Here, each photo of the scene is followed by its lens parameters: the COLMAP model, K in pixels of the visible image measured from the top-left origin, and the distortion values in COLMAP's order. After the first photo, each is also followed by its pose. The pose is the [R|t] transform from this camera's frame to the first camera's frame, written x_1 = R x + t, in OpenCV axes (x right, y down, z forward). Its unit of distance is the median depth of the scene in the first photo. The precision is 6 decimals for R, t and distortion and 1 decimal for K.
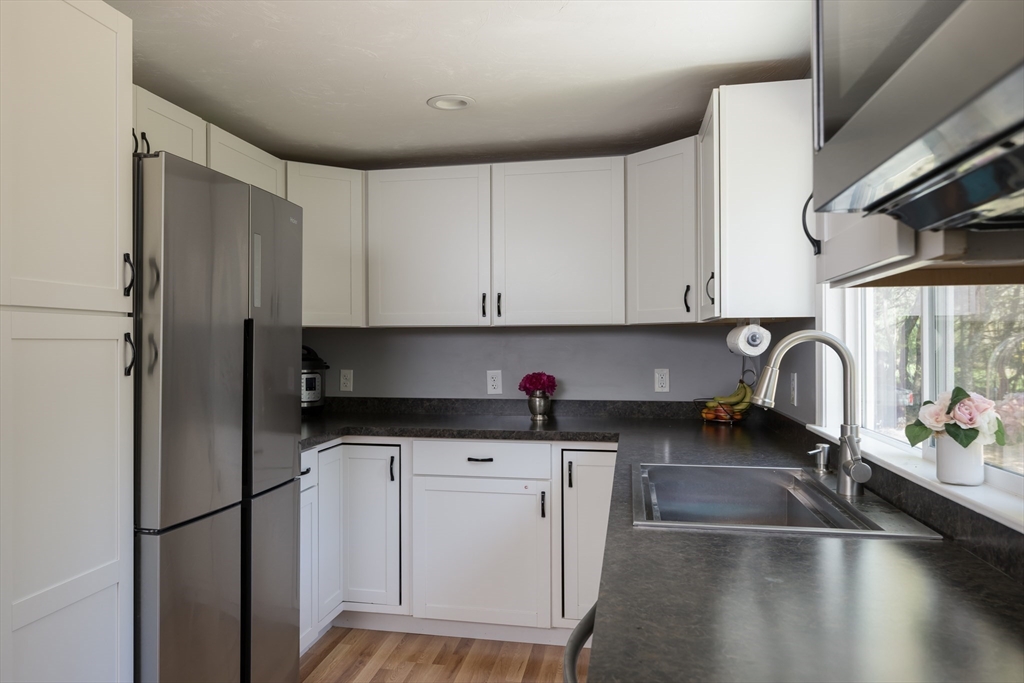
lens RADIAL K [[753.8, 0, 457.5], [0, 753.8, 342.9], [0, 0, 1]] dist [0.008454, 0.000355]
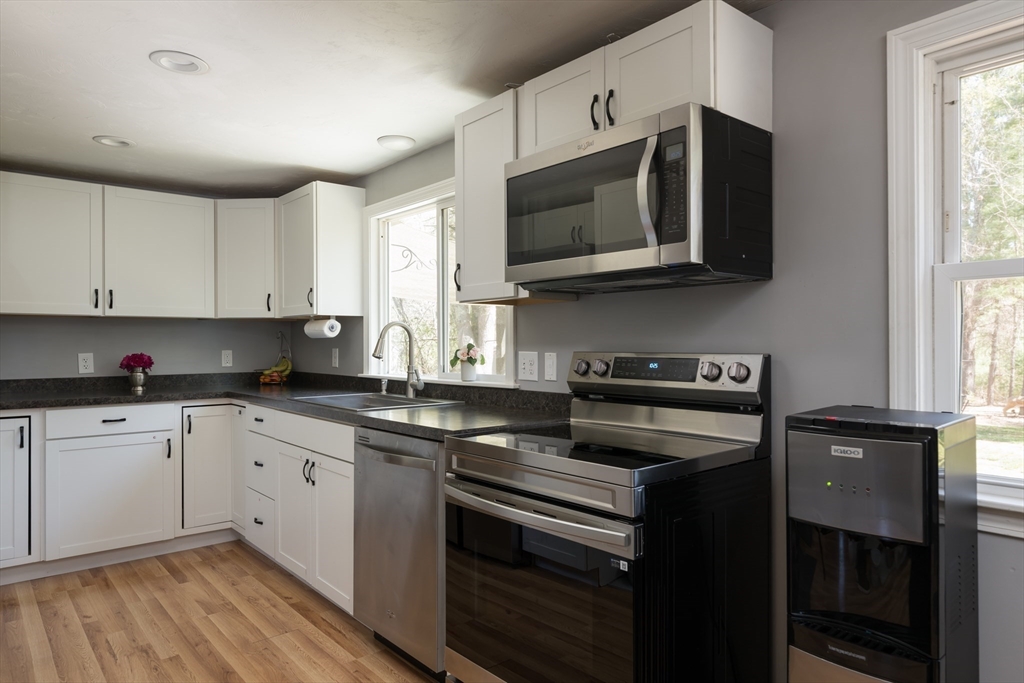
lens RADIAL K [[654.2, 0, 512.0], [0, 654.2, 341.5], [0, 0, 1]] dist [0.000094, 0.000084]
pose [[0.604091, 0.002765, 0.796911, -0.427208], [0.000470, 0.999993, -0.003825, 0.025177], [-0.796915, 0.002685, 0.604085, -0.192713]]
